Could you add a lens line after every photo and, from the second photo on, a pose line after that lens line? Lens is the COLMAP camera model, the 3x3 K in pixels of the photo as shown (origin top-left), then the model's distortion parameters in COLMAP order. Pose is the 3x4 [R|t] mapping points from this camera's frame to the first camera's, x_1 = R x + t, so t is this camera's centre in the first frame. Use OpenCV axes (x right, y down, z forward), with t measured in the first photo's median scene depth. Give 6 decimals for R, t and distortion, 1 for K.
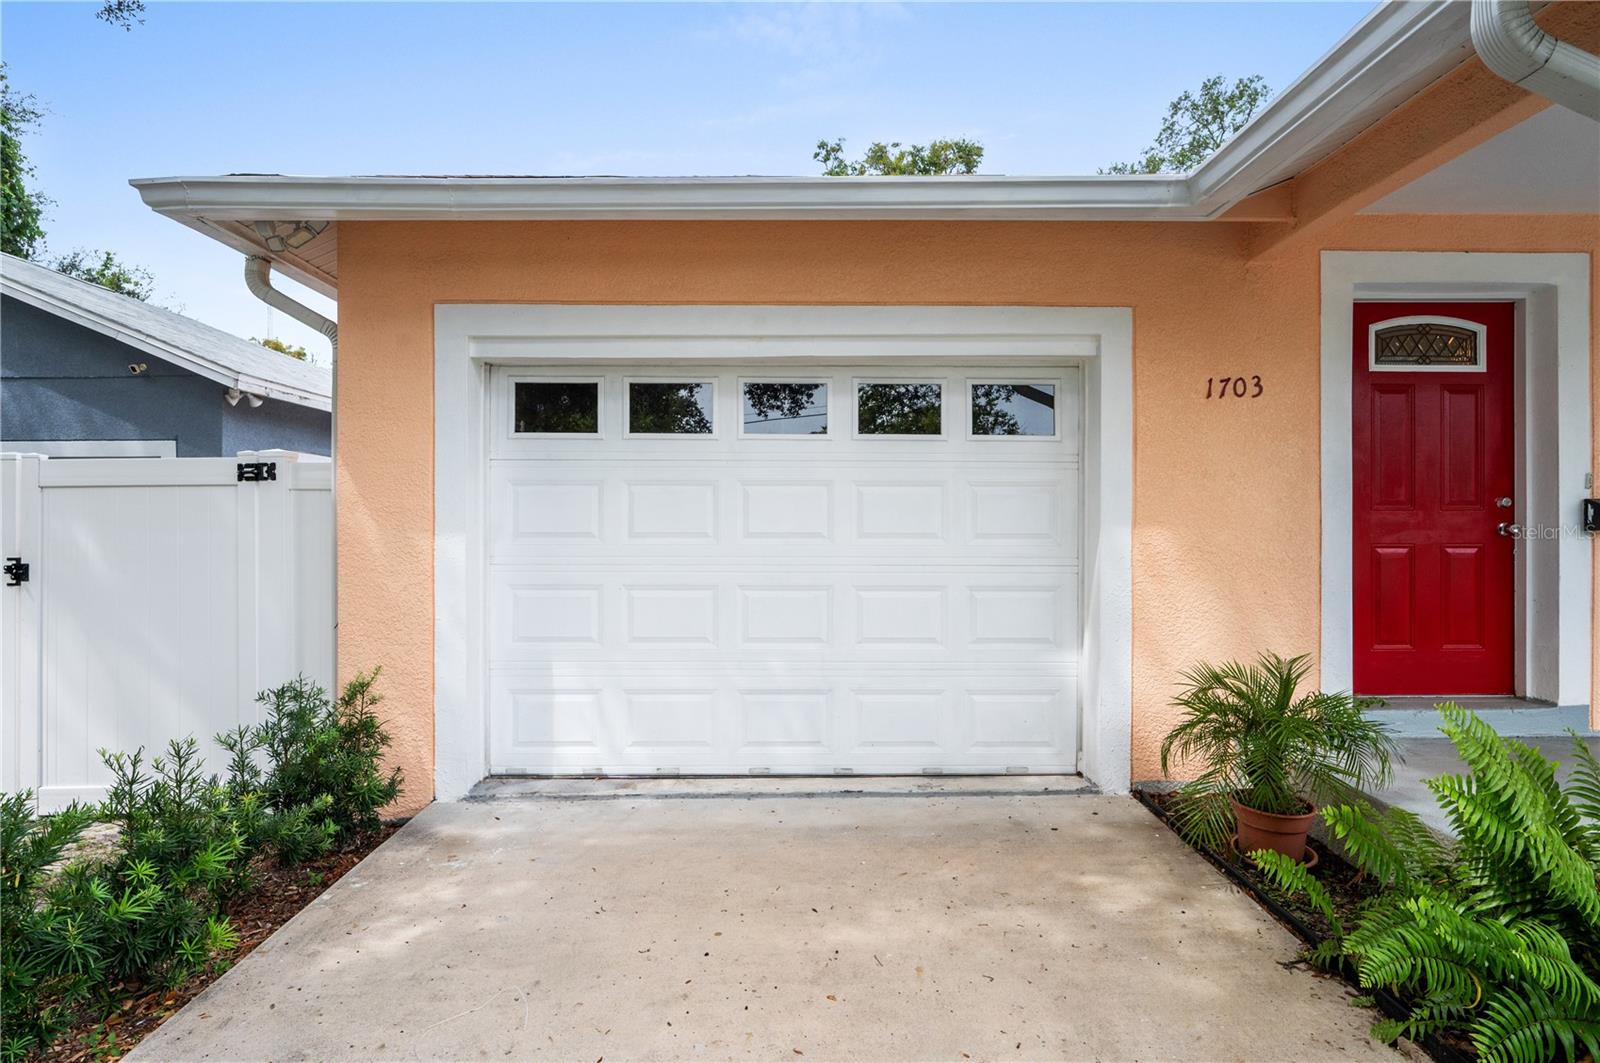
lens RADIAL K [[880.5, 0, 799.2], [0, 880.5, 535.2], [0, 0, 1]] dist [-0.006581, -0.000014]
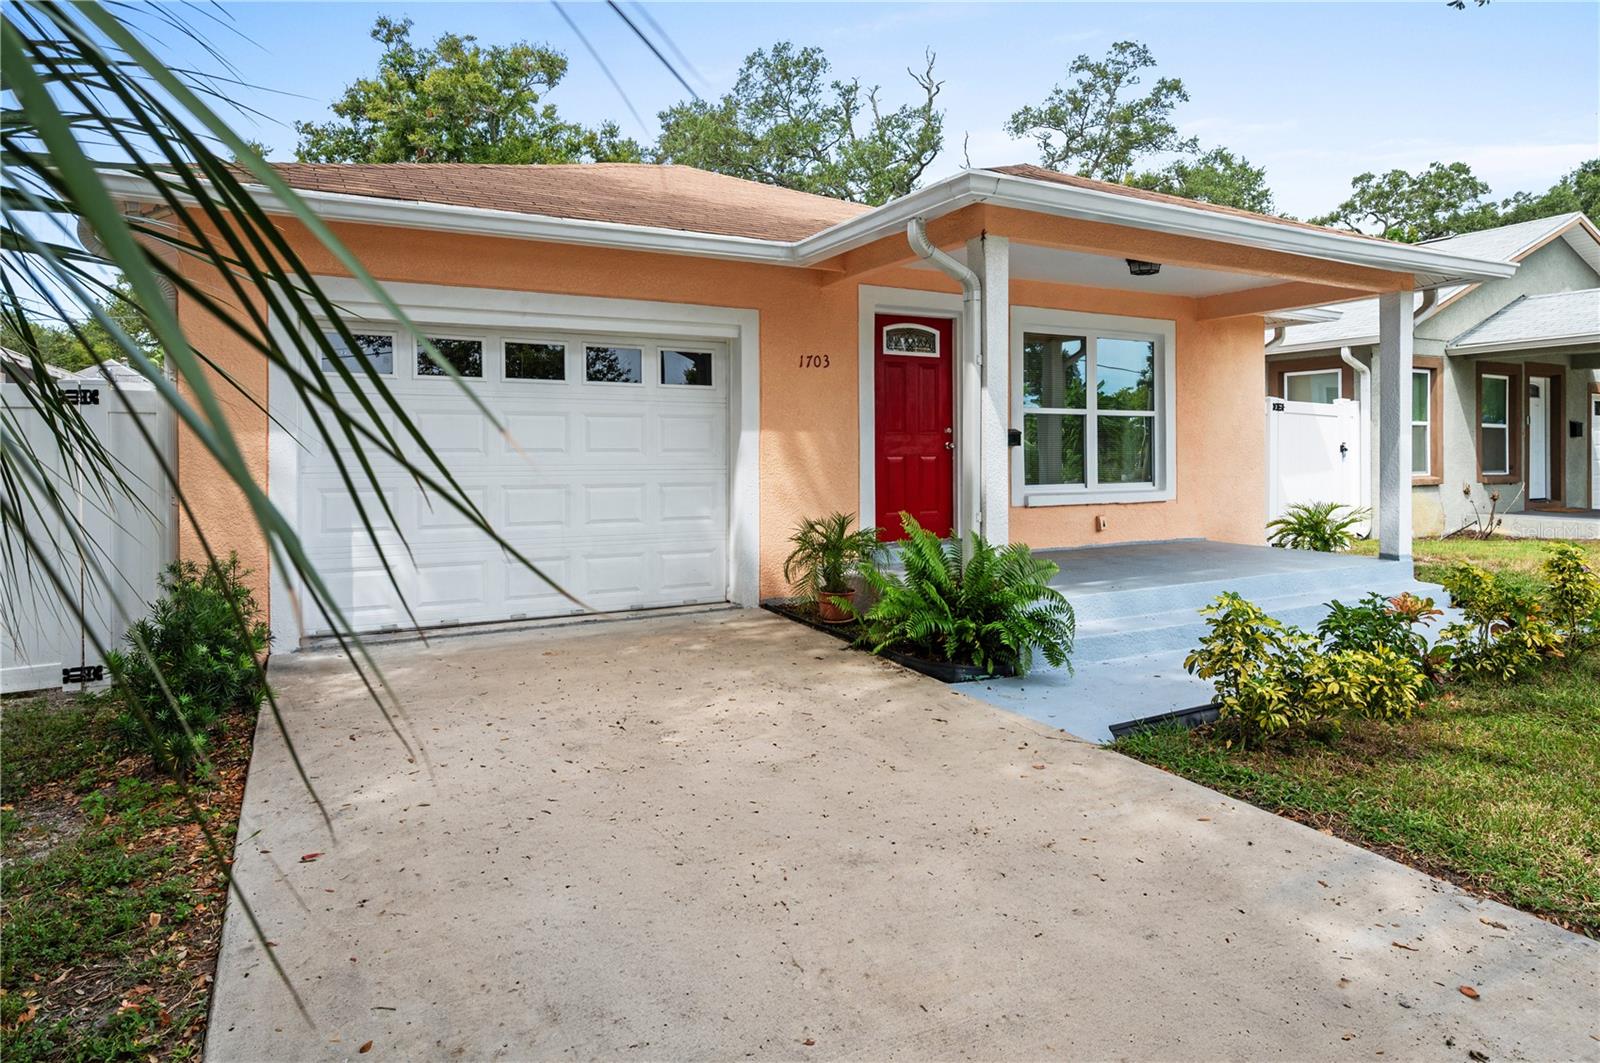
lens RADIAL K [[845.2, 0, 800.0], [0, 845.2, 531.5], [0, 0, 1]] dist [0.001627, 0.000223]
pose [[0.897396, -0.045412, 0.438883, -0.246500], [0.008381, 0.996264, 0.085949, 0.017690], [-0.441146, -0.073453, 0.894424, -0.445101]]
